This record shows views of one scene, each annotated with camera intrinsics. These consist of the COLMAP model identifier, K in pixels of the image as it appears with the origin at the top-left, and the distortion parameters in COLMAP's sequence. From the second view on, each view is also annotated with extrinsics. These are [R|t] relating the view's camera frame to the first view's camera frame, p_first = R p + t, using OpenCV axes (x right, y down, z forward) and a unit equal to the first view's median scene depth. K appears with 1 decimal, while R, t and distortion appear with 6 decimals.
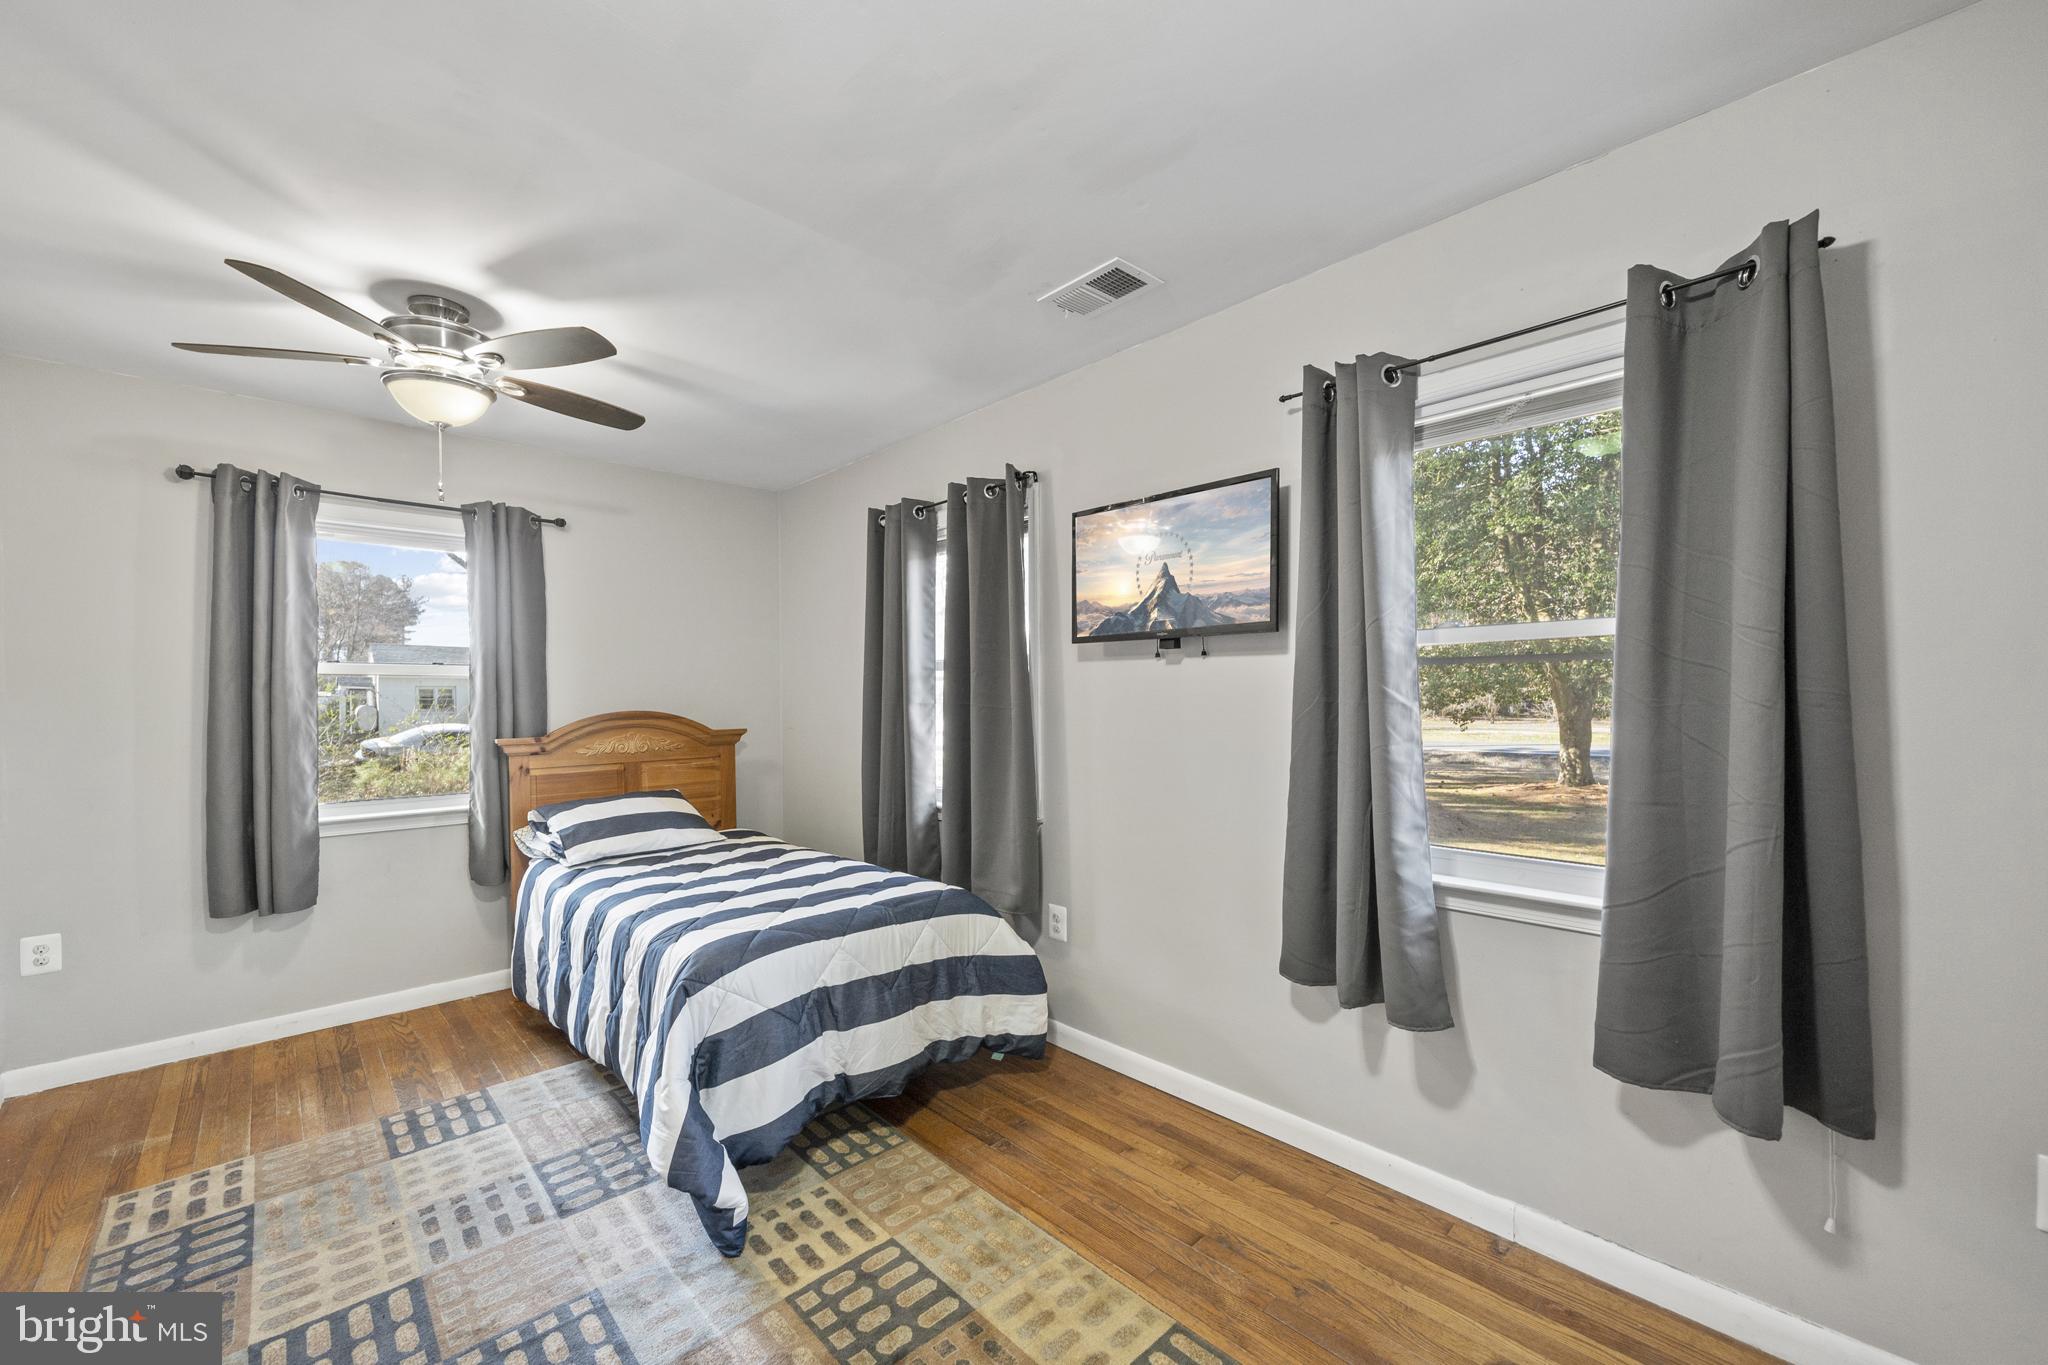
lens RADIAL K [[799.6, 0, 999.7], [0, 799.6, 695.1], [0, 0, 1]] dist [0.001588, 0.000274]
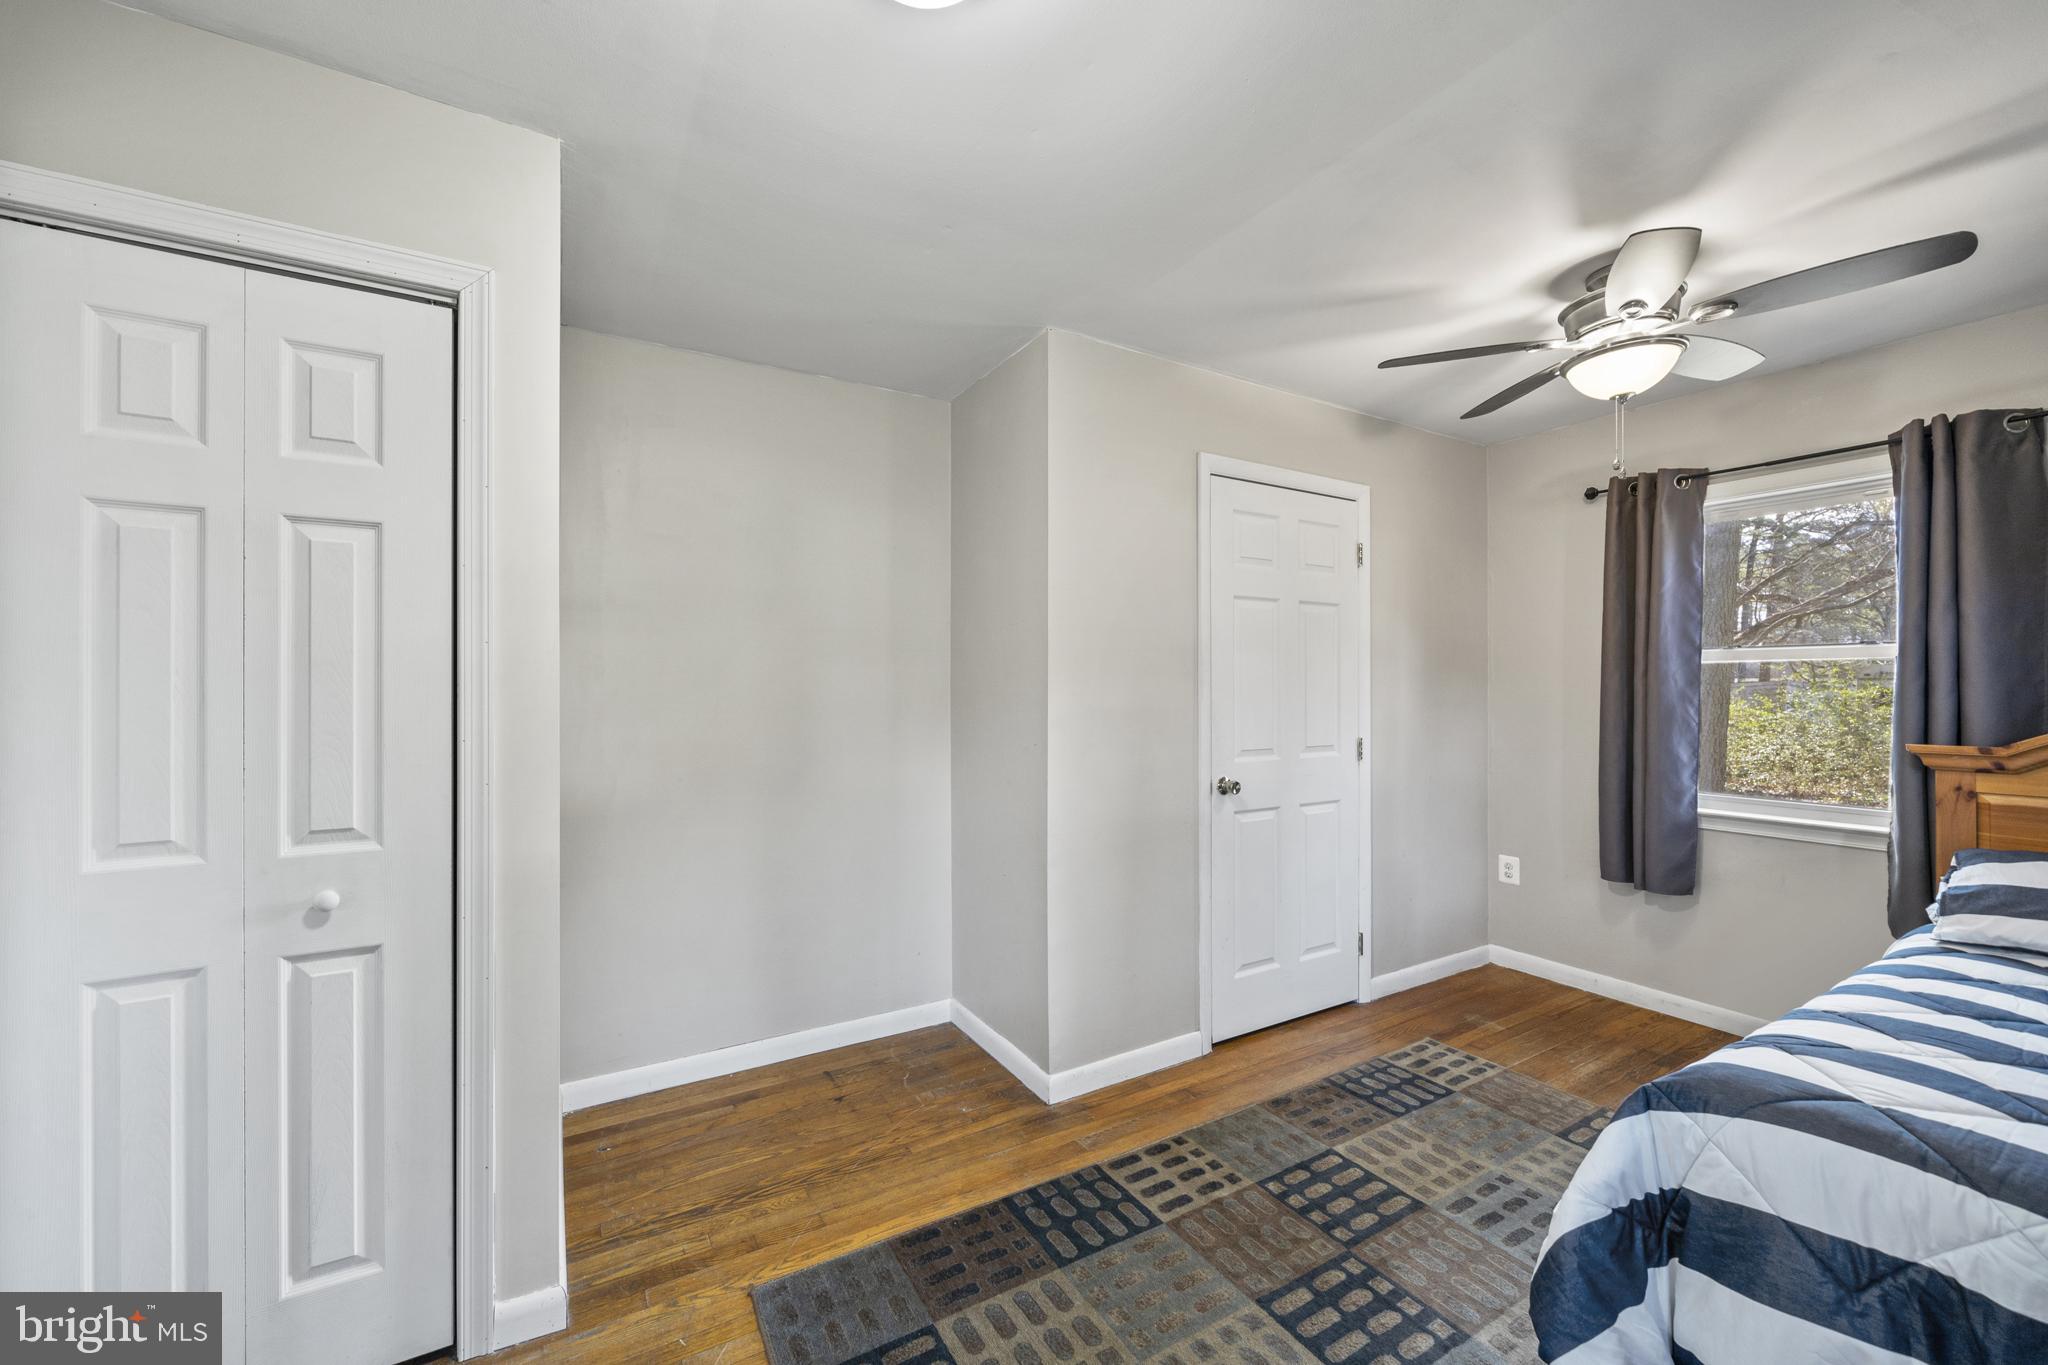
lens RADIAL K [[805.1, 0, 1024.0], [0, 805.1, 682.5], [0, 0, 1]] dist [-0.000564, -0.000073]
pose [[-0.206440, 0.004091, -0.978451, 0.312995], [0.001381, 0.999991, 0.003890, -0.006642], [0.978458, -0.000548, -0.206444, 0.432538]]
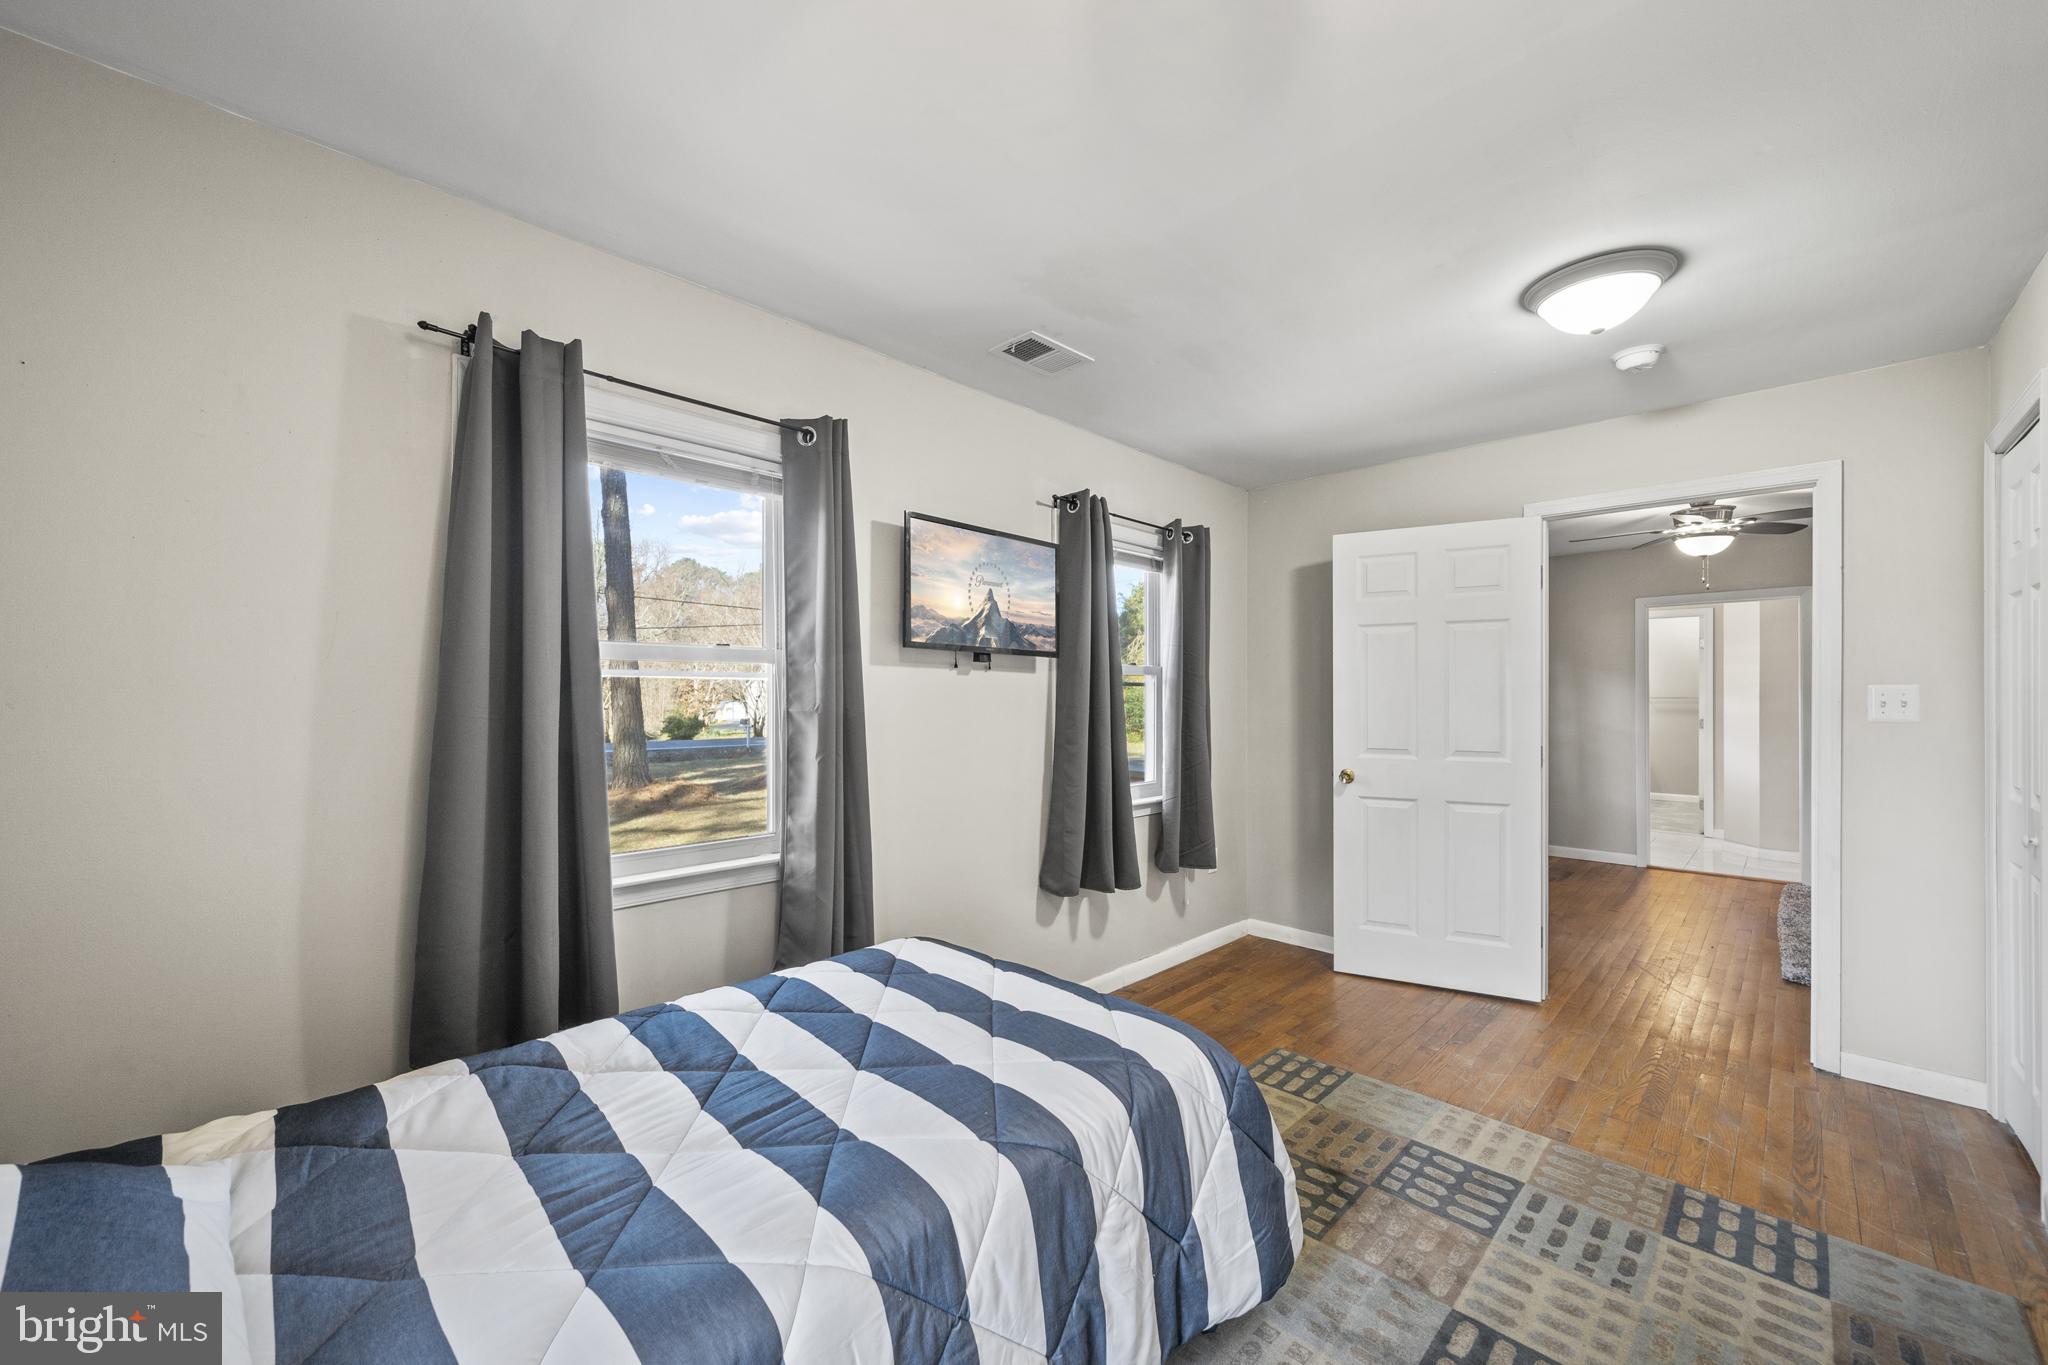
lens RADIAL K [[762.4, 0, 1021.3], [0, 762.4, 691.4], [0, 0, 1]] dist [-0.001199, -0.000160]
pose [[-0.032373, 0.017988, 0.999314, -1.101131], [0.001248, 0.999838, -0.017957, 0.005455], [-0.999475, 0.000666, -0.032390, 1.204393]]
